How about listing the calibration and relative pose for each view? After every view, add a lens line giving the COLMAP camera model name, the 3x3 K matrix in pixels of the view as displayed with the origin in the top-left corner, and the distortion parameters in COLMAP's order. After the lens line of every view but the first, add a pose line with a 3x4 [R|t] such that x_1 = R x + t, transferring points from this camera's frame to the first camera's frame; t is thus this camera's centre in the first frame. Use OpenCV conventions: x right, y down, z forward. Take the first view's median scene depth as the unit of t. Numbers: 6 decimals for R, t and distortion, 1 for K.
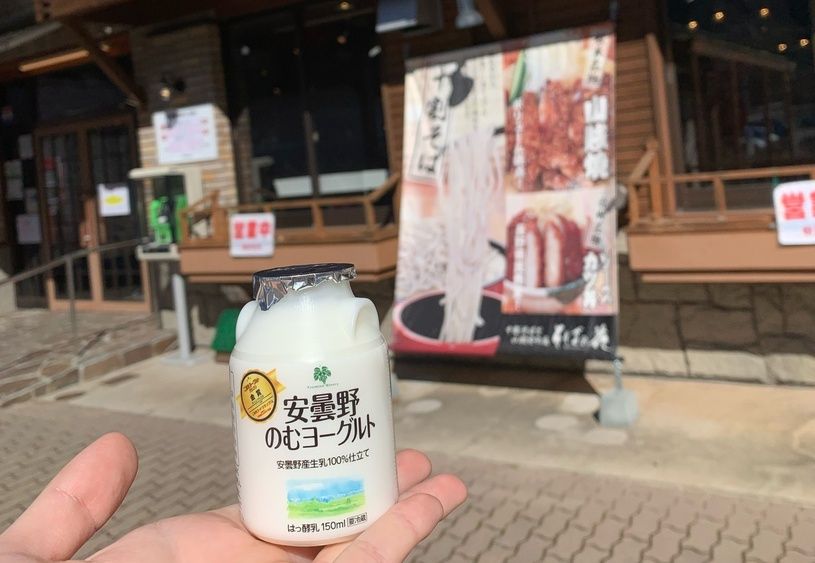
lens RADIAL K [[818.7, 0, 408.2], [0, 818.7, 133.2], [0, 0, 1]] dist [0.047545, 0.000000]
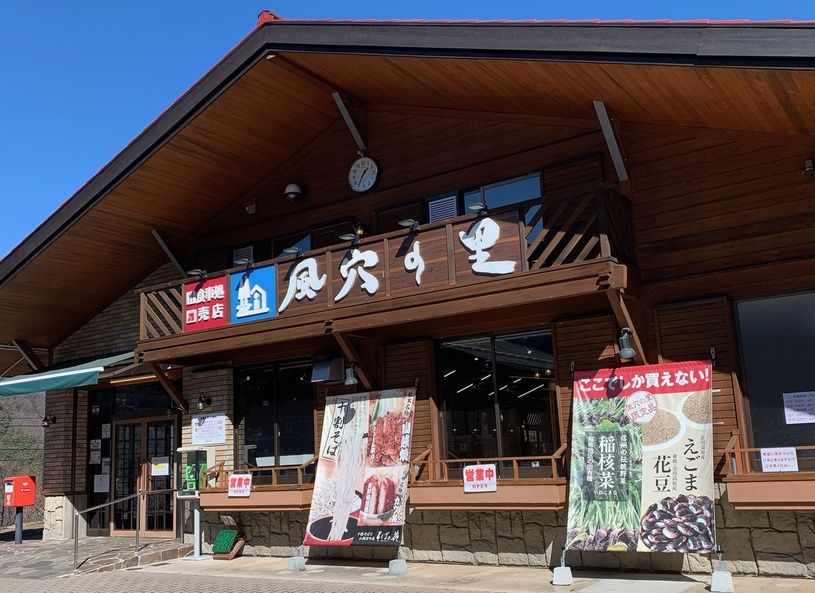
lens RADIAL K [[845.5, 0, 405.1], [0, 845.5, 295.7], [0, 0, 1]] dist [0.090159, 0.000000]
pose [[0.998211, 0.051880, -0.029703, 0.248499], [-0.055987, 0.985490, -0.160232, -0.013486], [0.020959, 0.161609, 0.986632, -1.101026]]
